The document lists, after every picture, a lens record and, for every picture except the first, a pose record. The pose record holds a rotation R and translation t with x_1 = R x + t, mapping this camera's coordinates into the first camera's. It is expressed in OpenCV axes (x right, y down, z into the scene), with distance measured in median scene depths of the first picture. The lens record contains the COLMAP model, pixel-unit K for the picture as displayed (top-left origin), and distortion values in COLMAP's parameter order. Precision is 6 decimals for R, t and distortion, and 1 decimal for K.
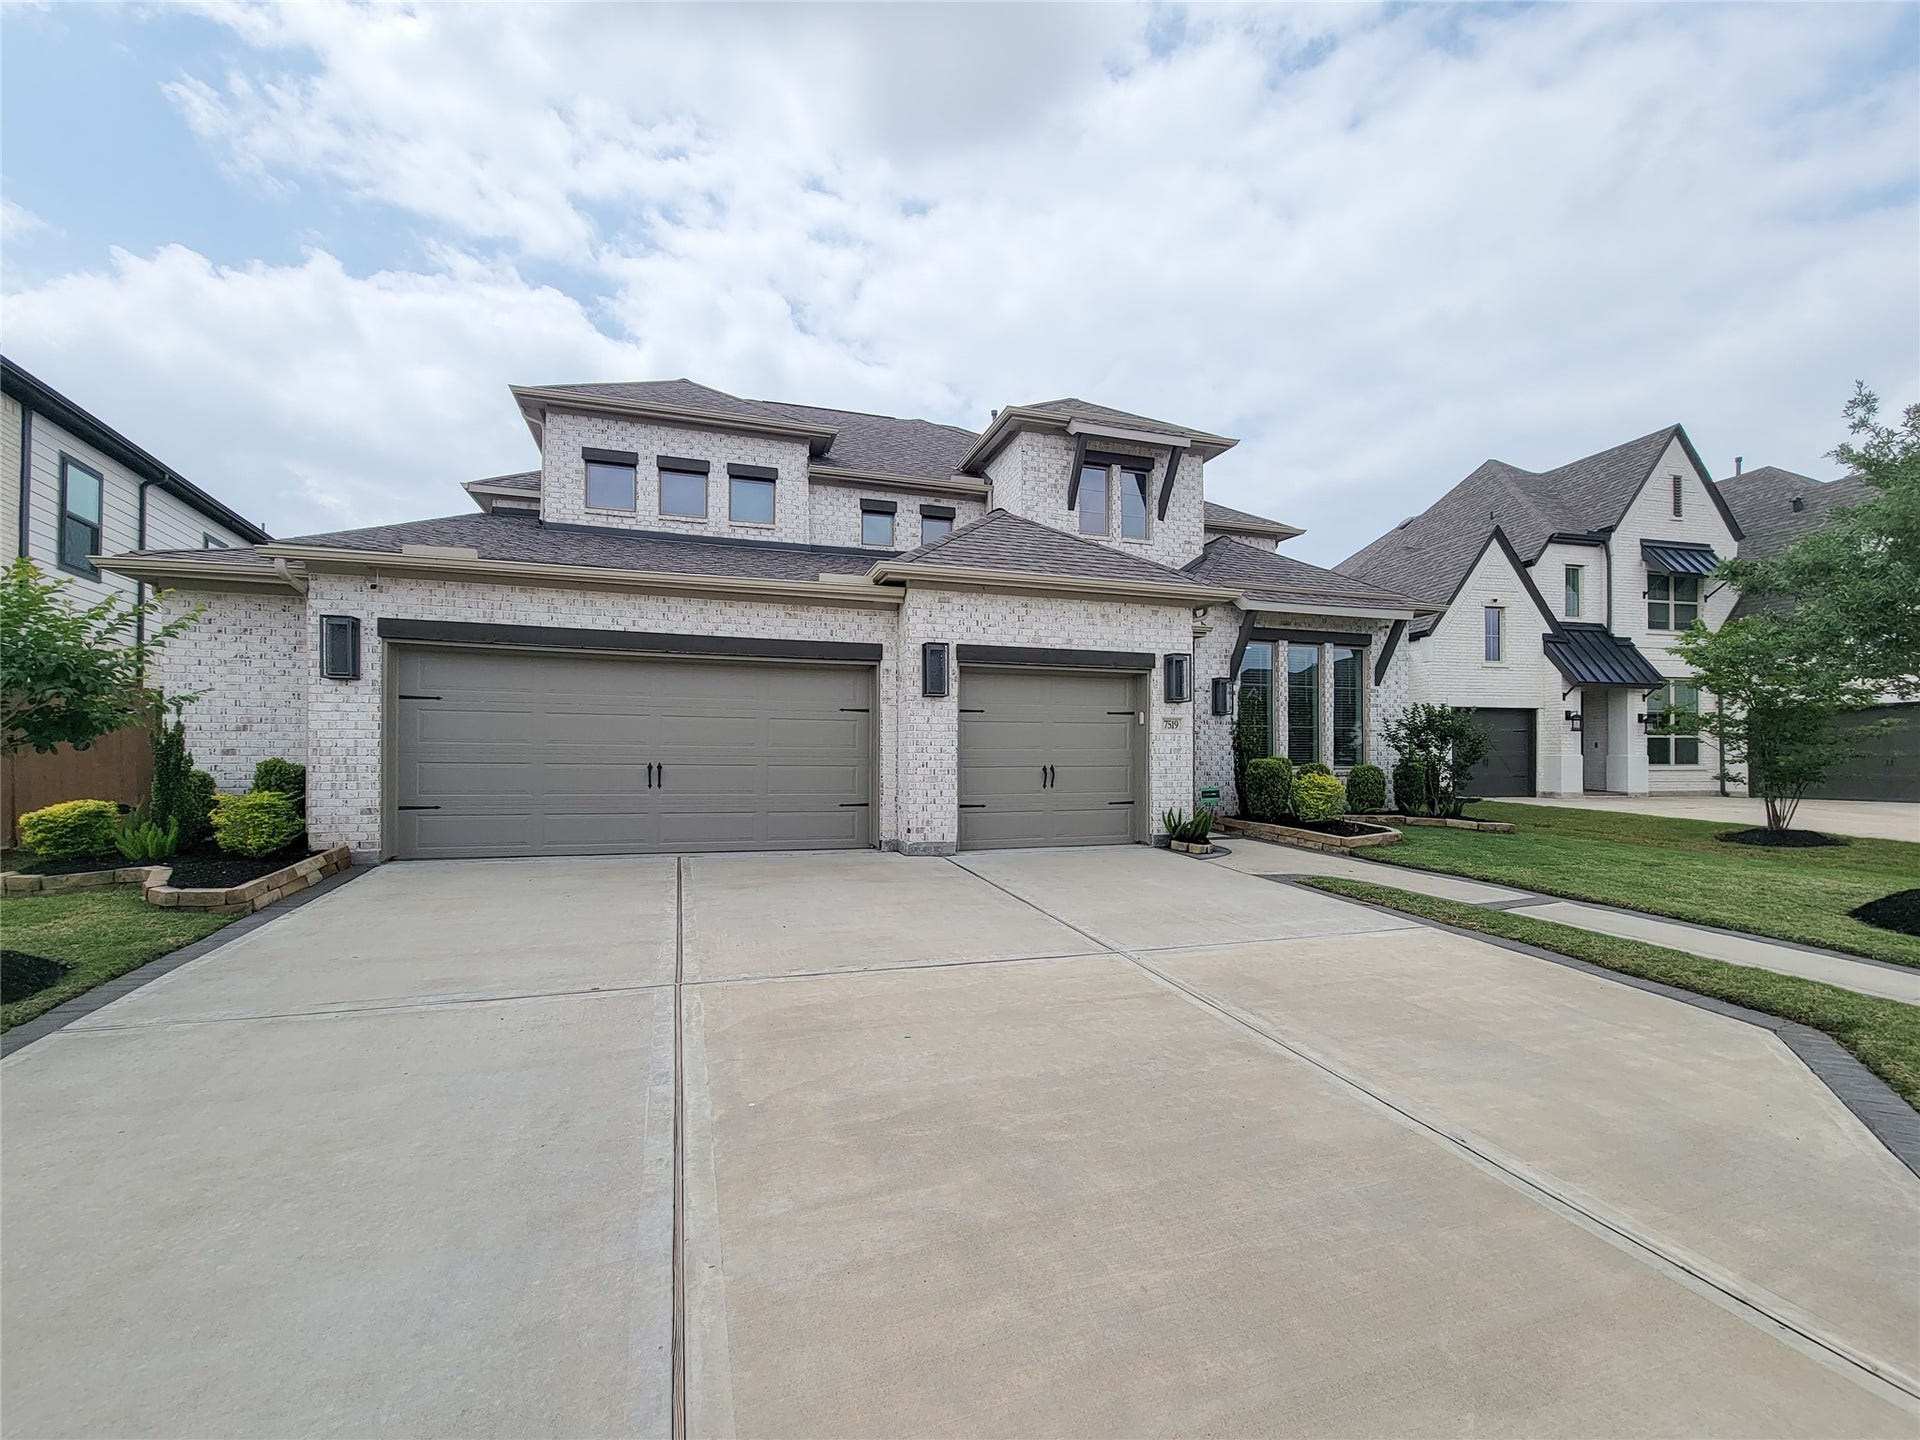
lens RADIAL K [[805.6, 0, 985.2], [0, 805.6, 716.9], [0, 0, 1]] dist [0.003213, -0.000208]
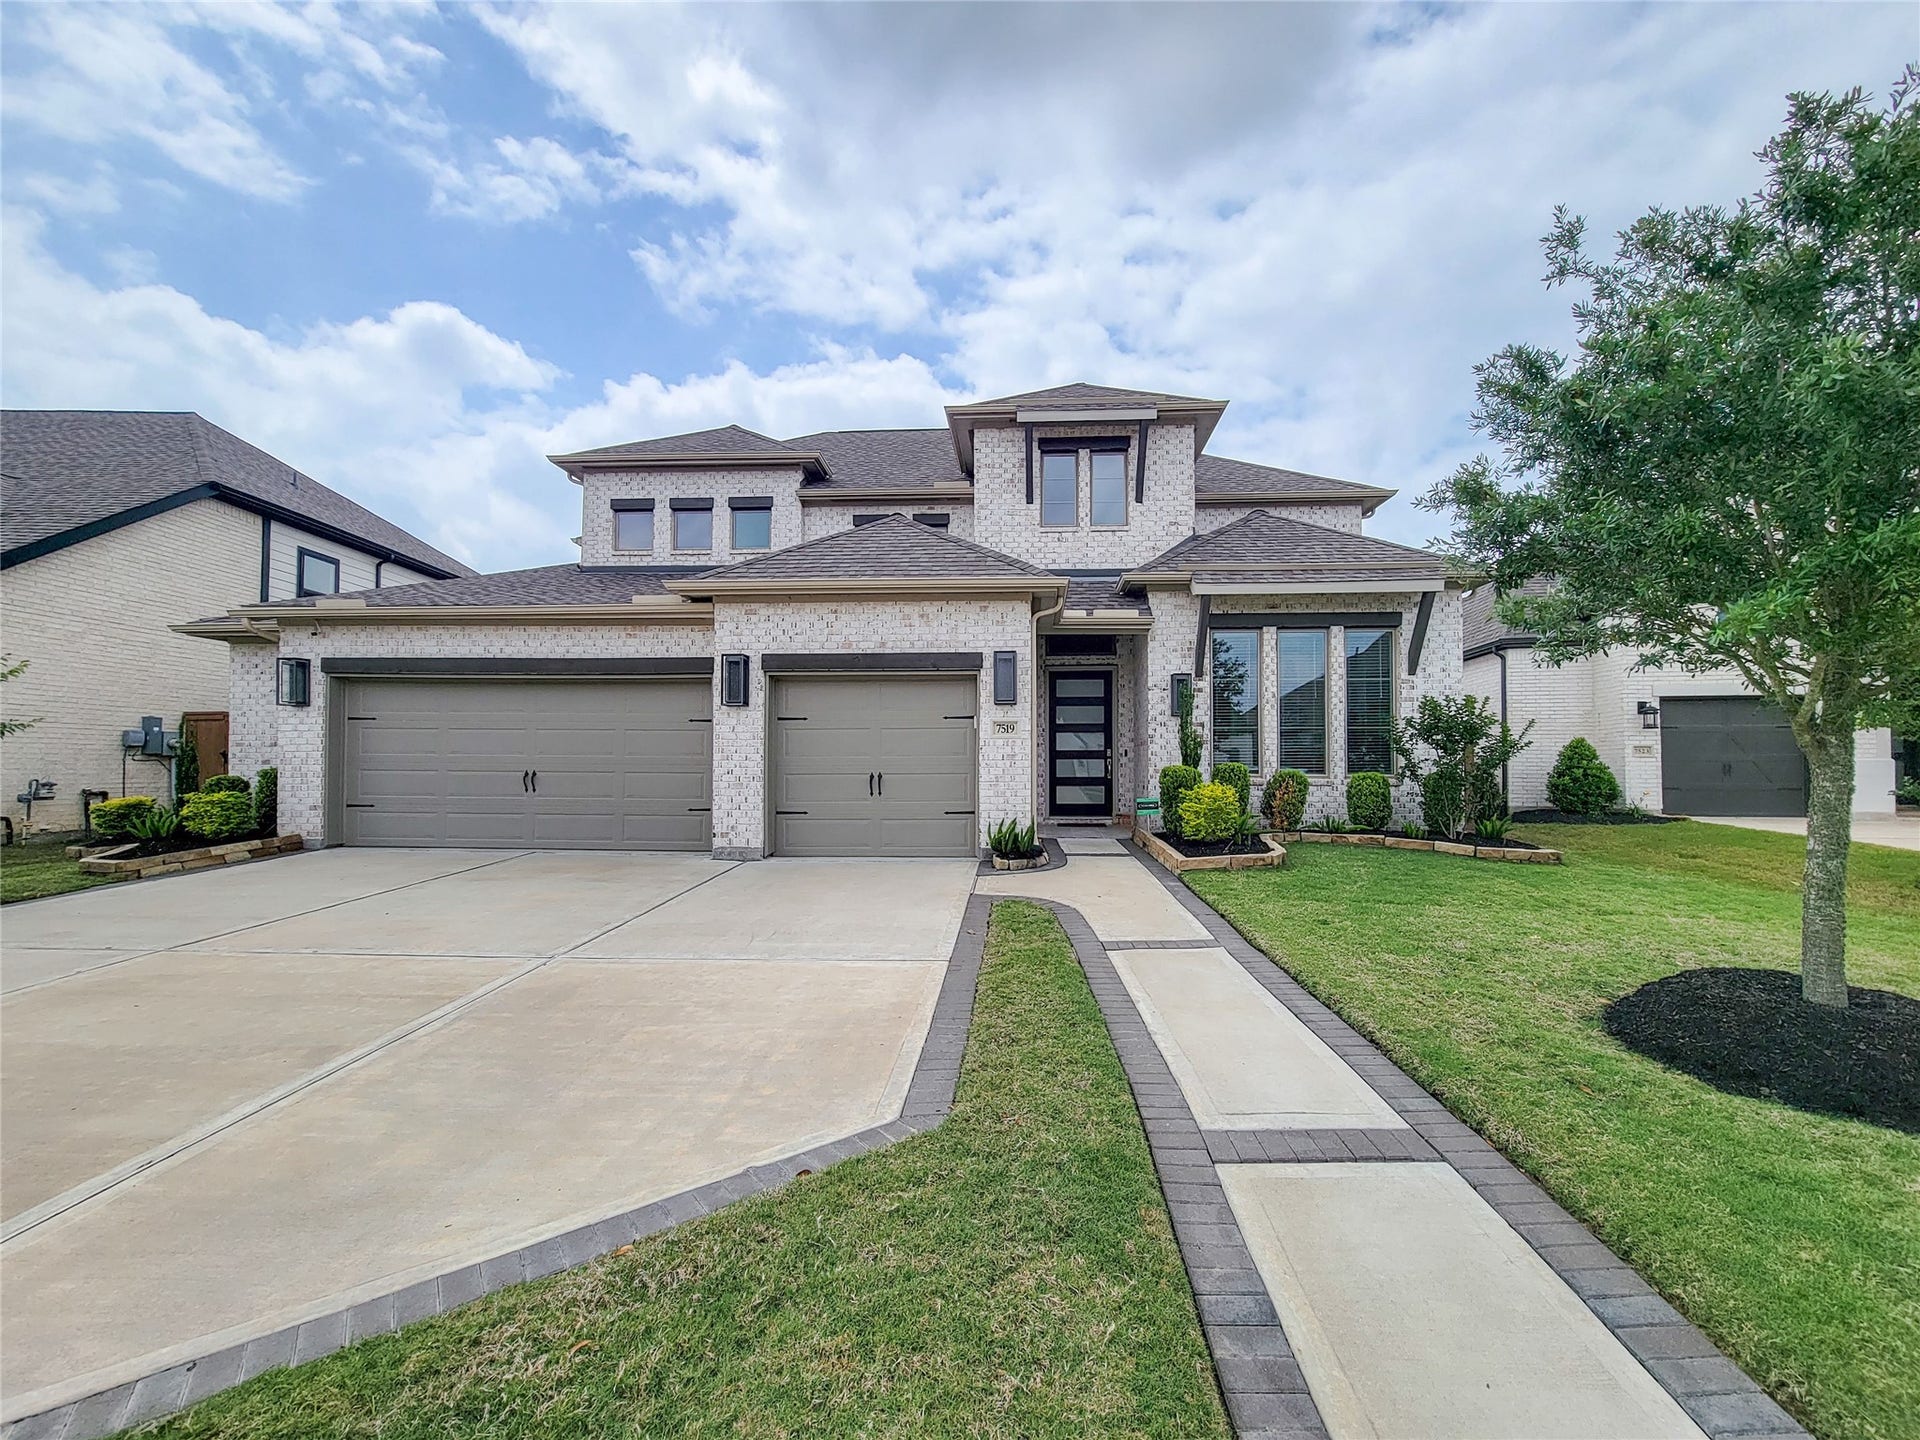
lens RADIAL K [[768.5, 0, 988.4], [0, 768.5, 731.9], [0, 0, 1]] dist [0.001563, 0.000035]
pose [[0.939008, -0.014553, -0.343588, 0.516886], [0.020960, 0.999669, 0.014940, -0.000295], [0.343257, -0.021231, 0.939002, 0.167134]]
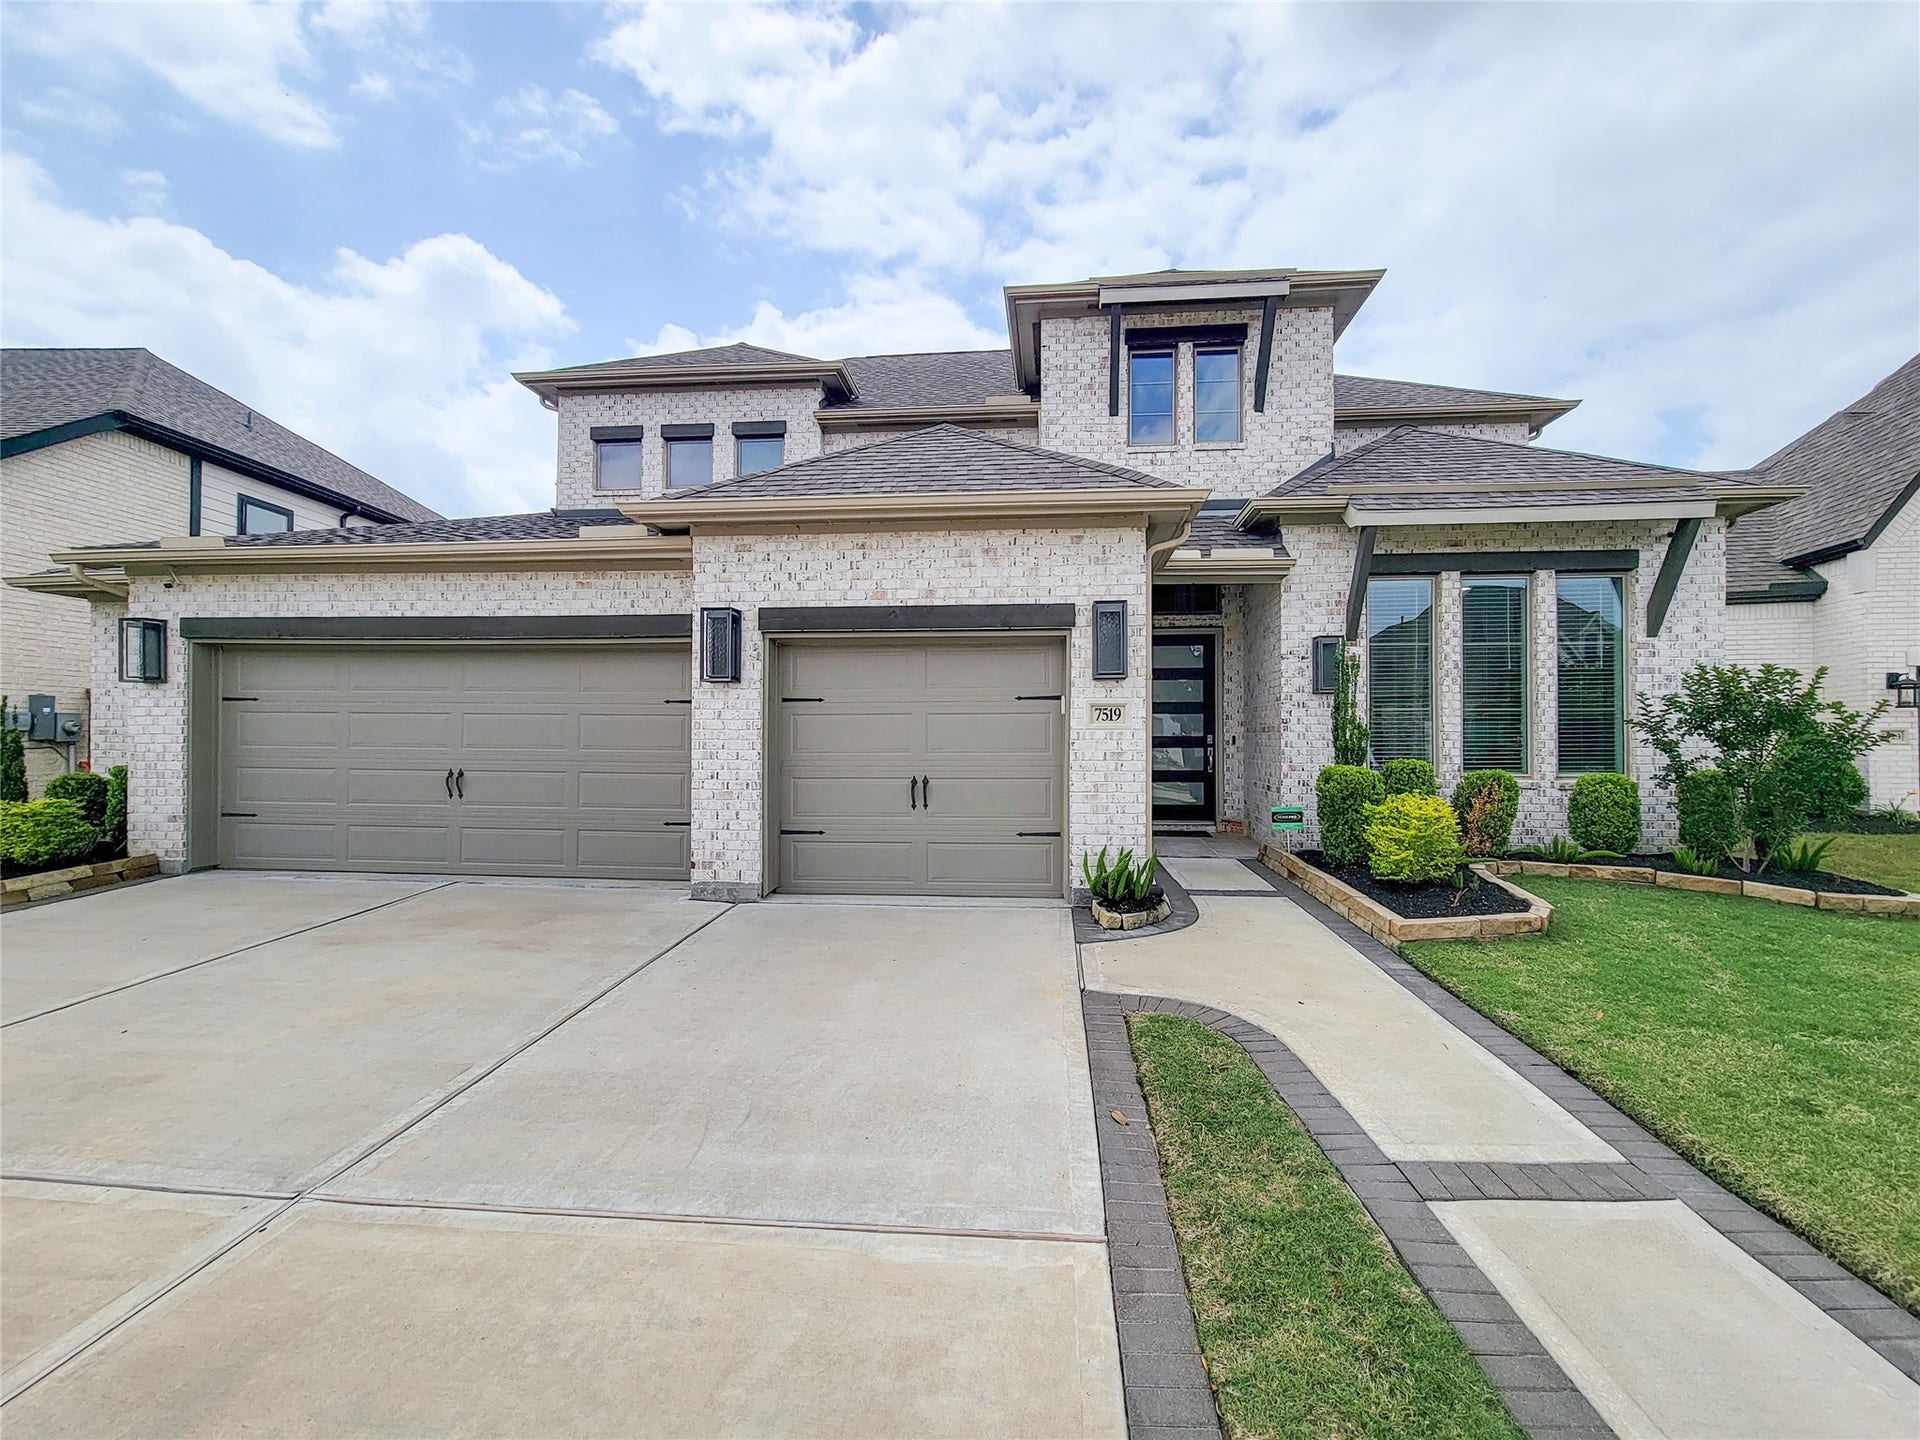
lens RADIAL K [[795.6, 0, 976.8], [0, 795.6, 715.1], [0, 0, 1]] dist [0.001940, -0.002040]
pose [[0.918585, -0.008965, -0.395121, 0.384450], [0.021514, 0.999395, 0.027340, -0.009512], [0.394637, -0.033614, 0.918222, 0.386437]]
